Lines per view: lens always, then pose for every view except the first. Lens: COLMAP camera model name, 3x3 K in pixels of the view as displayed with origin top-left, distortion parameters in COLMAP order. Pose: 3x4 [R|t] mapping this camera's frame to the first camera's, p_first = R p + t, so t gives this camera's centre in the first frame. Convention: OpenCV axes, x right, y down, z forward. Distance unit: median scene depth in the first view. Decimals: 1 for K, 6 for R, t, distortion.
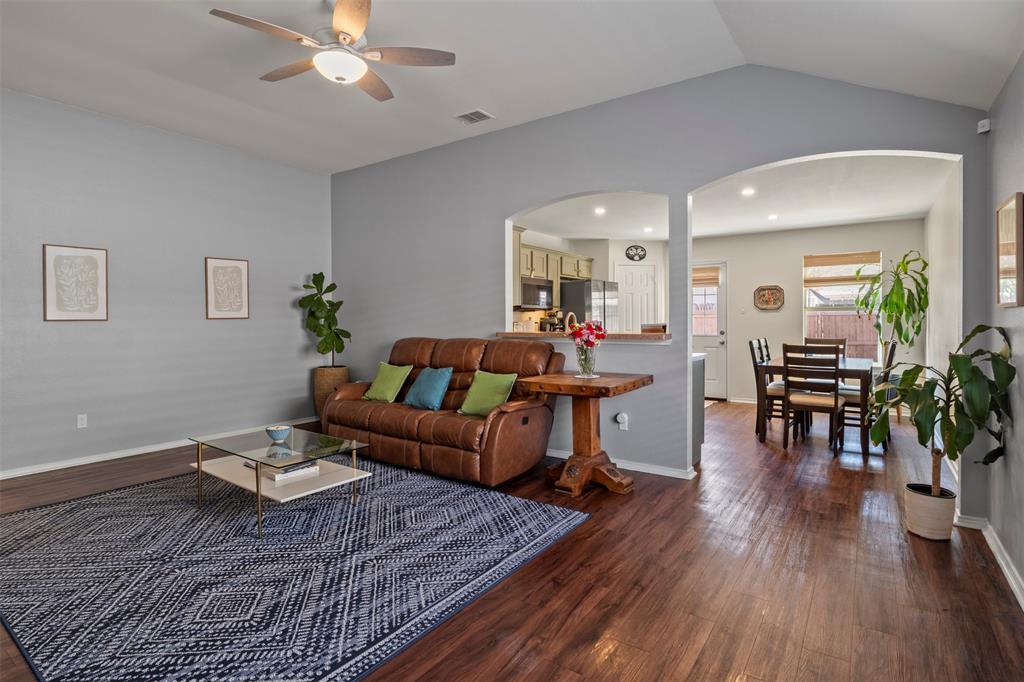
lens RADIAL K [[512.3, 0, 518.9], [0, 512.3, 324.5], [0, 0, 1]] dist [-0.018824, -0.000322]
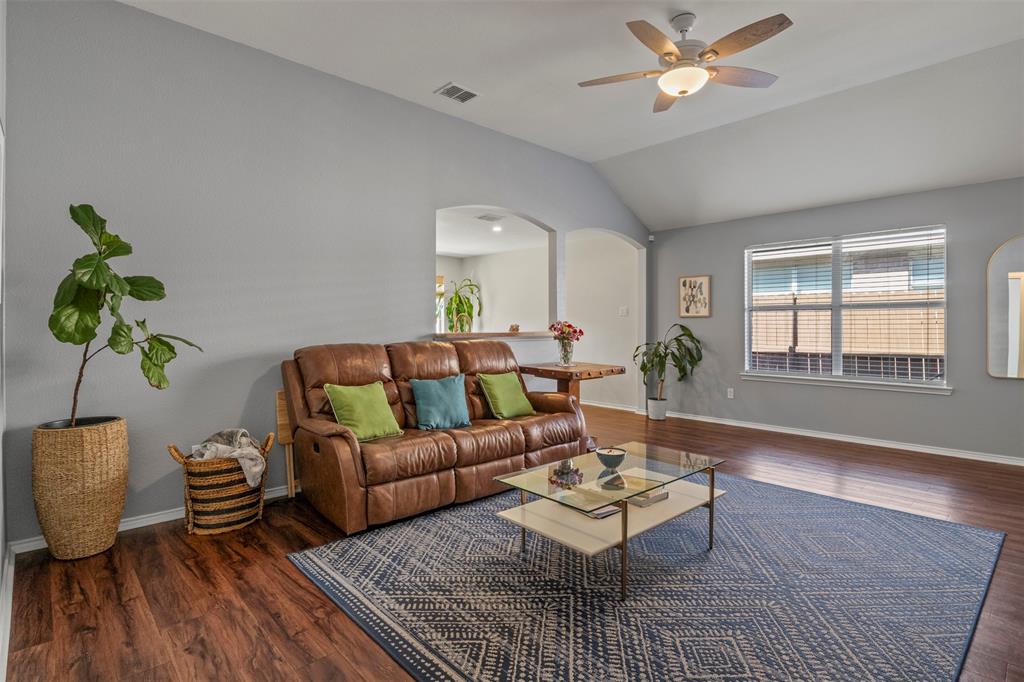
lens RADIAL K [[509.8, 0, 509.2], [0, 509.8, 329.3], [0, 0, 1]] dist [-0.016441, -0.000079]
pose [[0.218400, 0.005250, 0.975845, -1.543346], [0.001485, 0.999983, -0.005712, 0.020747], [-0.975858, 0.002696, 0.218388, 1.184495]]
